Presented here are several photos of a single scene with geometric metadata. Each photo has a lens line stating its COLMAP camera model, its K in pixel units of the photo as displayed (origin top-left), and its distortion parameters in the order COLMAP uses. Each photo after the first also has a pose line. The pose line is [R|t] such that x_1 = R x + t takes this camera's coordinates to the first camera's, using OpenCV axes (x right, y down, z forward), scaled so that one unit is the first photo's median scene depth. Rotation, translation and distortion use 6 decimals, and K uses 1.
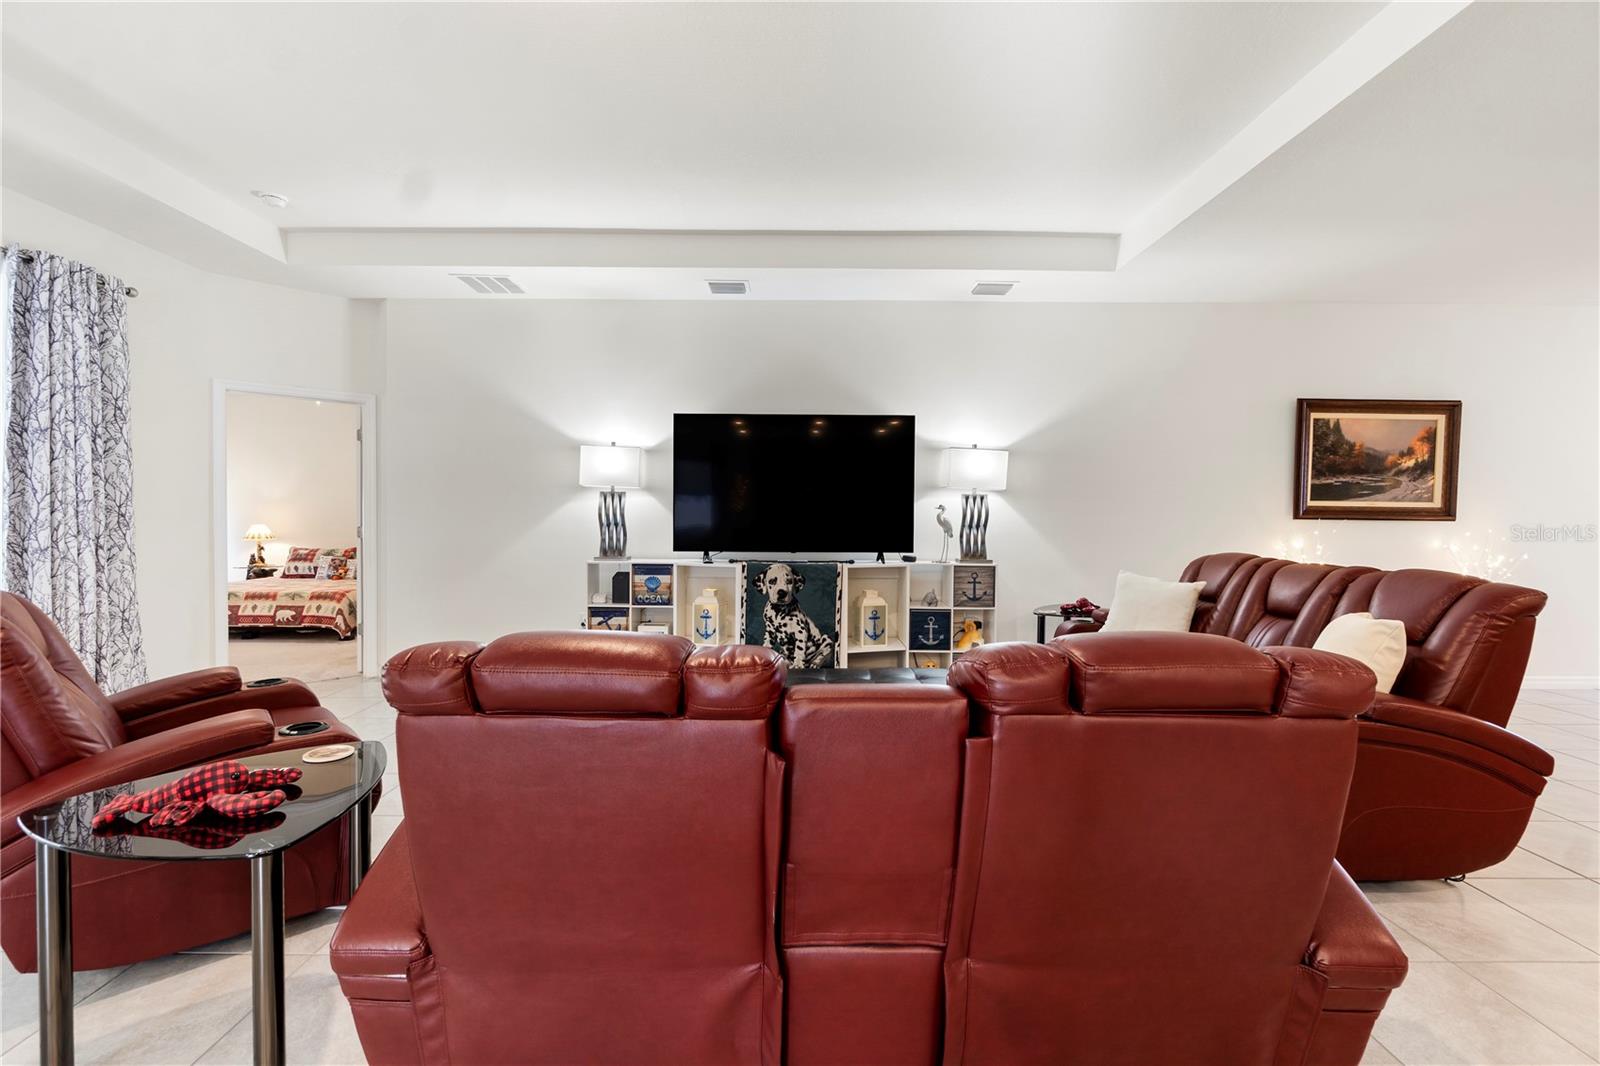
lens RADIAL K [[701.4, 0, 799.6], [0, 701.4, 527.4], [0, 0, 1]] dist [-0.009376, 0.003026]
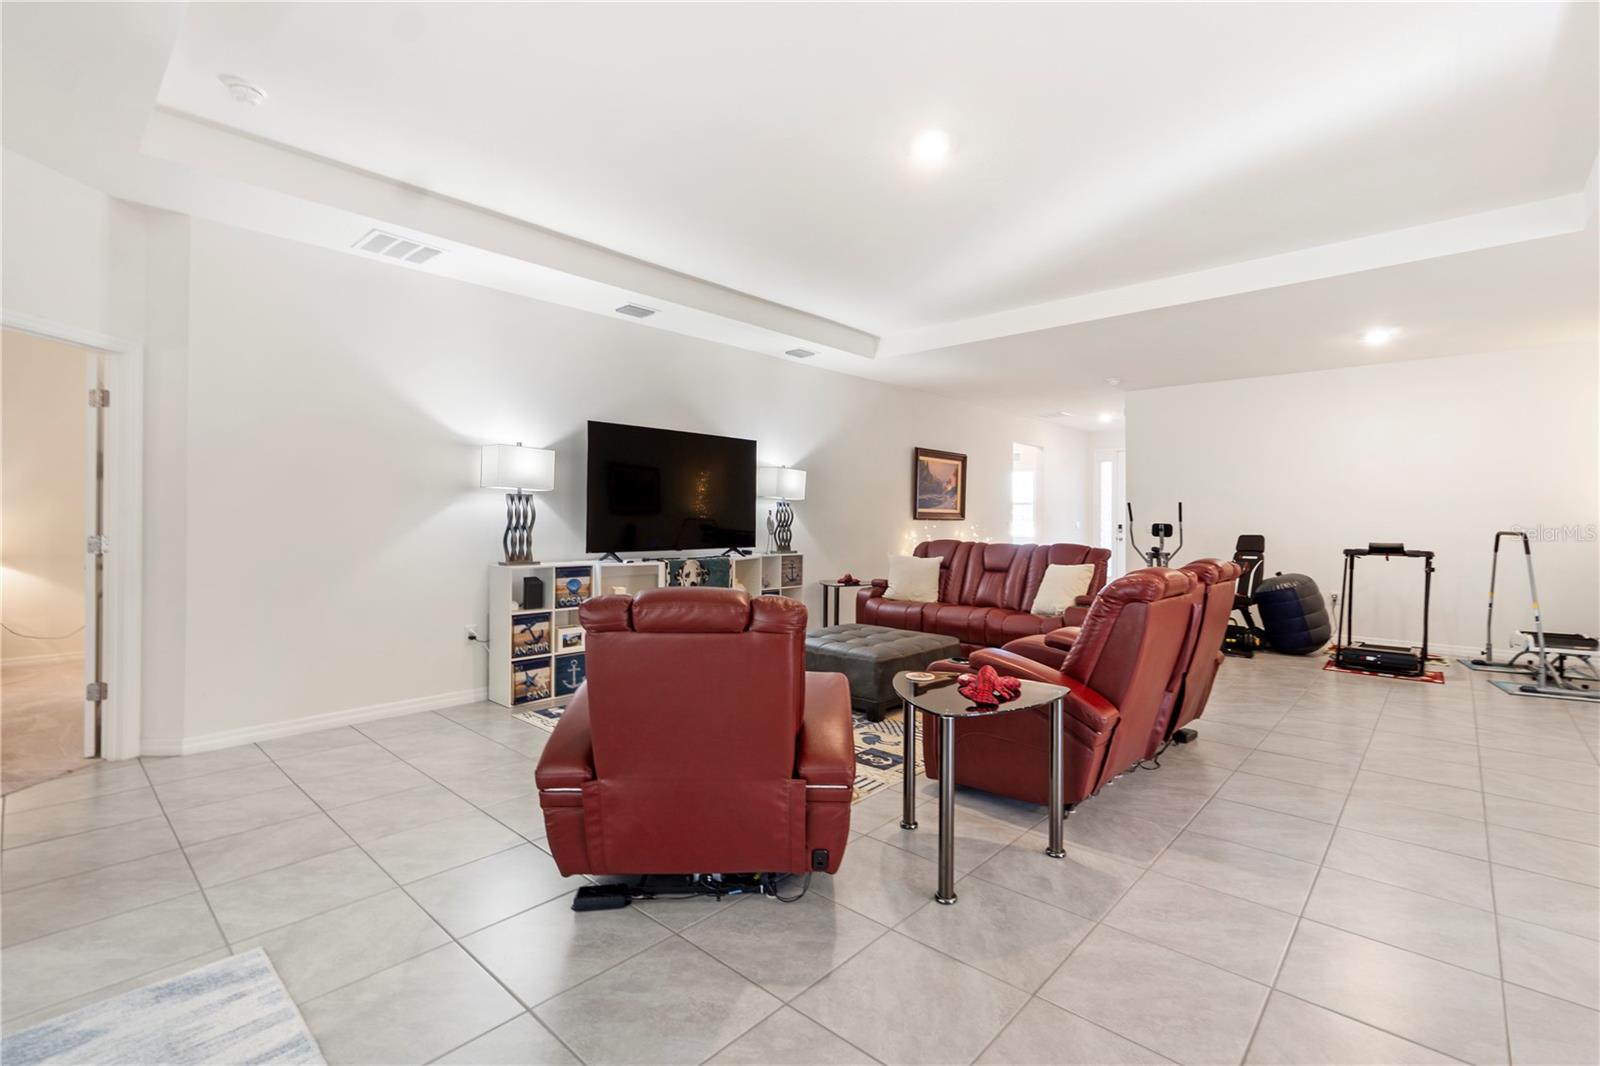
lens RADIAL K [[701.4, 0, 793.6], [0, 701.4, 516.4], [0, 0, 1]] dist [-0.009376, 0.003026]
pose [[0.684691, -0.000535, 0.728833, -0.718298], [0.012758, 0.999855, -0.011251, -0.004661], [-0.728722, 0.017002, 0.684599, 0.070518]]
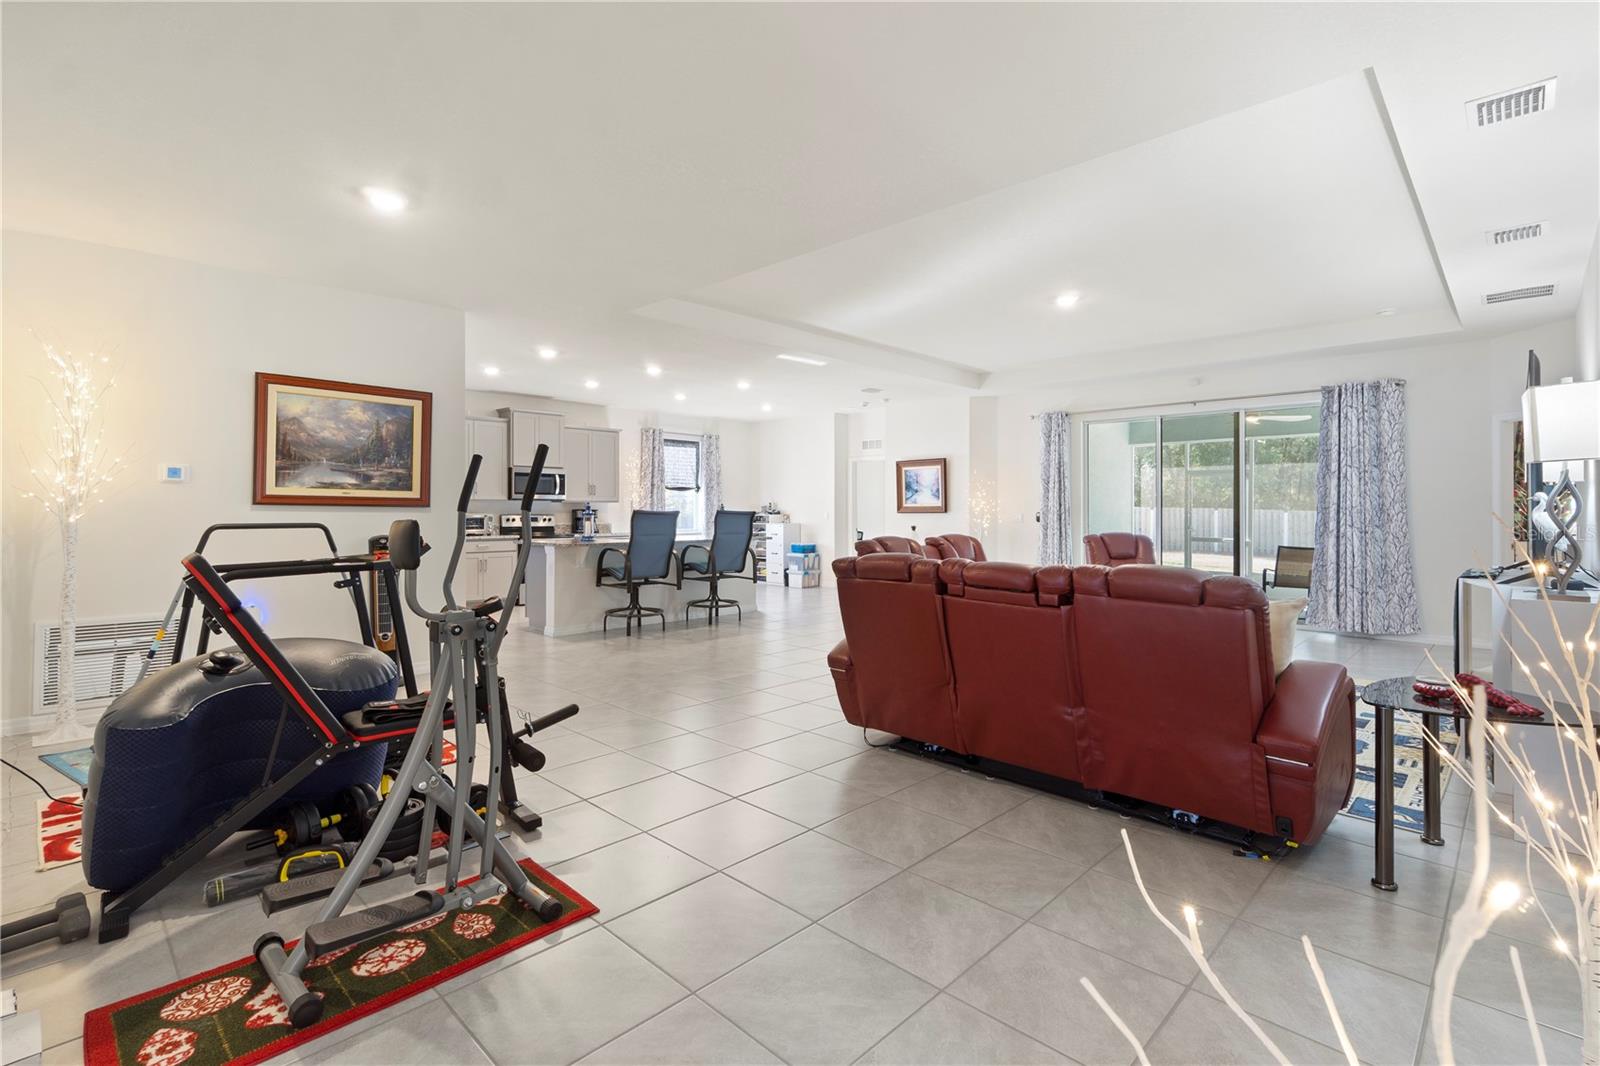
lens RADIAL K [[737.8, 0, 813.0], [0, 737.8, 508.3], [0, 0, 1]] dist [-0.010982, -0.000209]
pose [[-0.696780, -0.009765, -0.717219, 1.056090], [-0.017234, 0.999847, 0.003130, -0.010994], [0.717078, 0.014542, -0.696841, 0.988901]]
